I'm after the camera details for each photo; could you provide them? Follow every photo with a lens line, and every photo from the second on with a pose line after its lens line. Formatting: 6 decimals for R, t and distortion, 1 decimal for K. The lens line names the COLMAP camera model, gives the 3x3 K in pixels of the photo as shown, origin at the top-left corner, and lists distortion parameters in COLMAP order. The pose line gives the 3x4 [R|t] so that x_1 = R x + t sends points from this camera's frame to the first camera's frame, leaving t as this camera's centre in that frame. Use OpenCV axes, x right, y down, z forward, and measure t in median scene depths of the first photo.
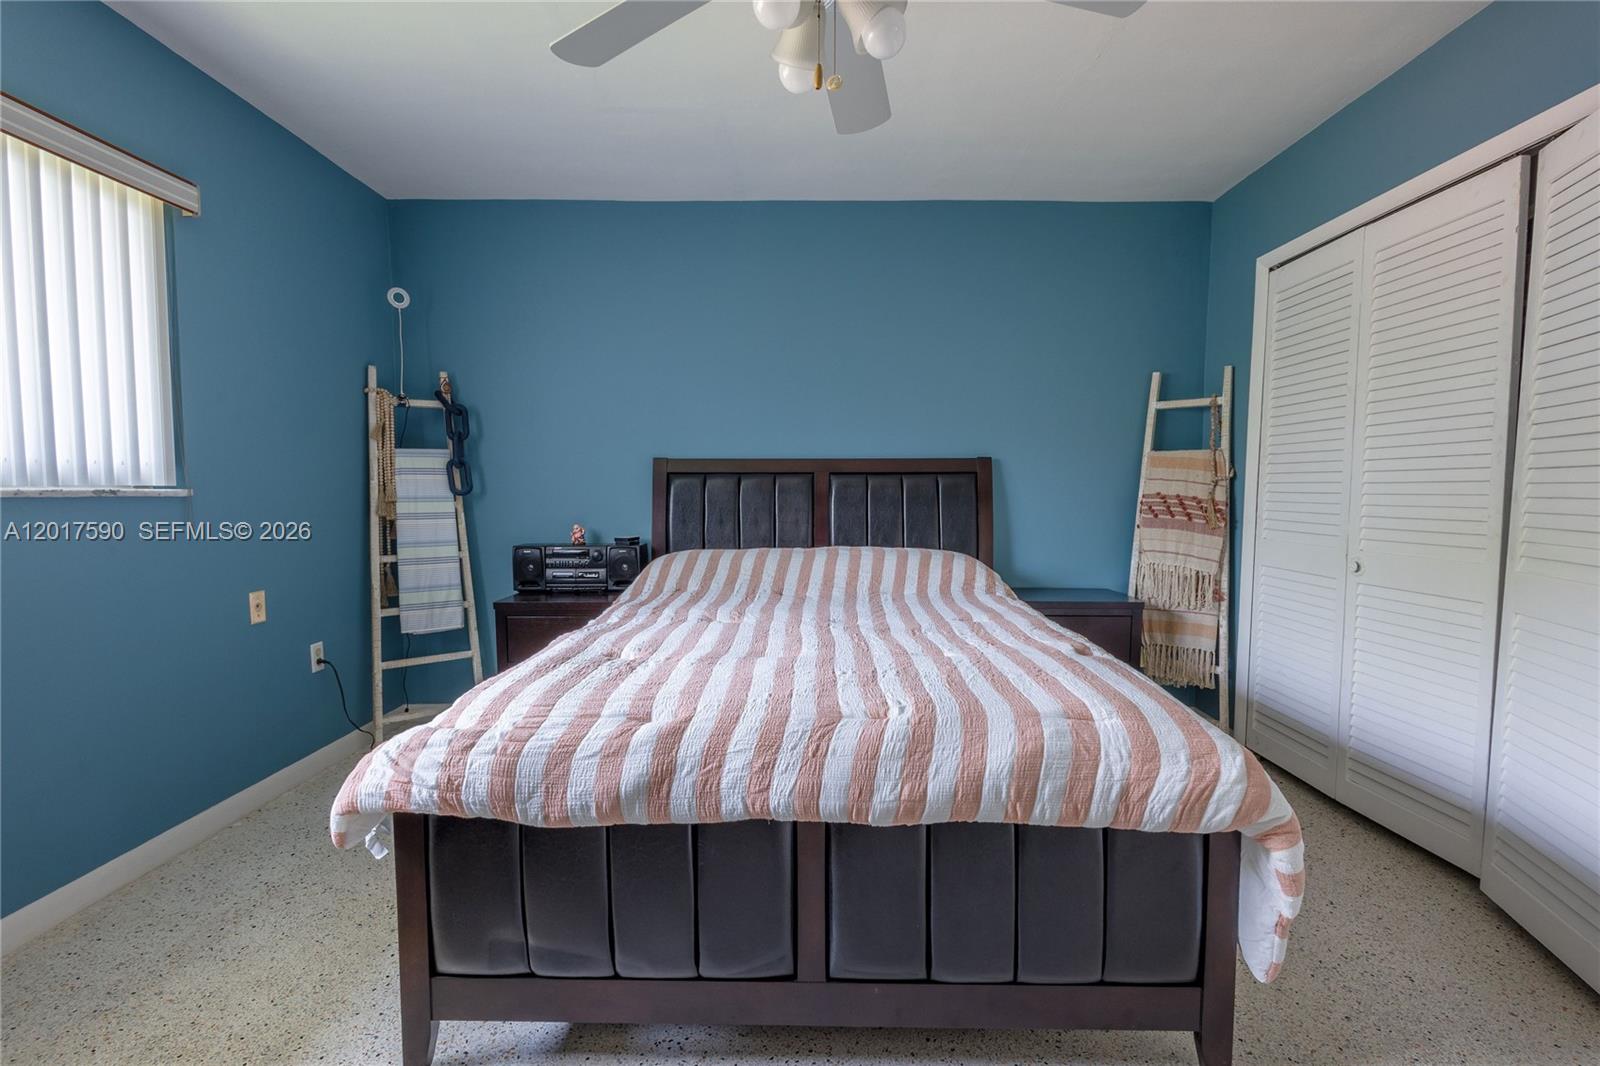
lens RADIAL K [[739.4, 0, 800.0], [0, 739.4, 533.0], [0, 0, 1]] dist [0.026309, 0.000464]
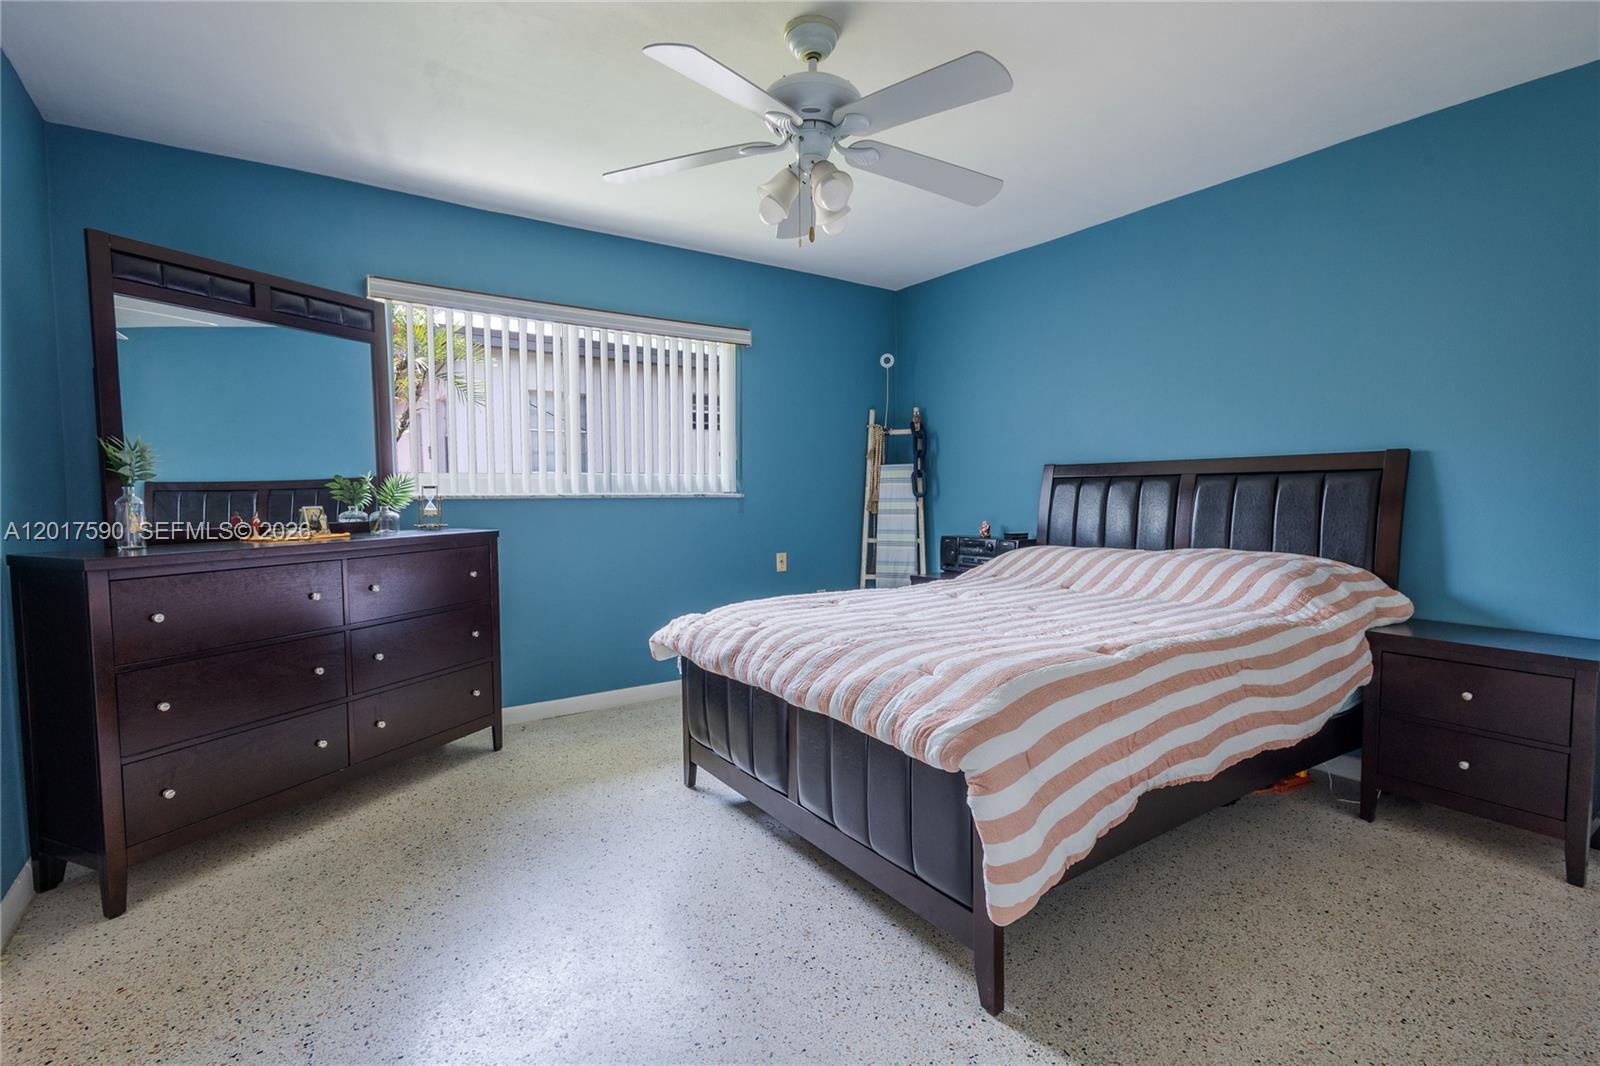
lens RADIAL K [[739.4, 0, 800.0], [0, 739.4, 533.0], [0, 0, 1]] dist [0.026309, 0.000464]
pose [[0.591620, 0.042319, -0.805105, 0.529574], [-0.044889, 0.998801, 0.019515, -0.002006], [0.804966, 0.024595, 0.592811, 0.022924]]
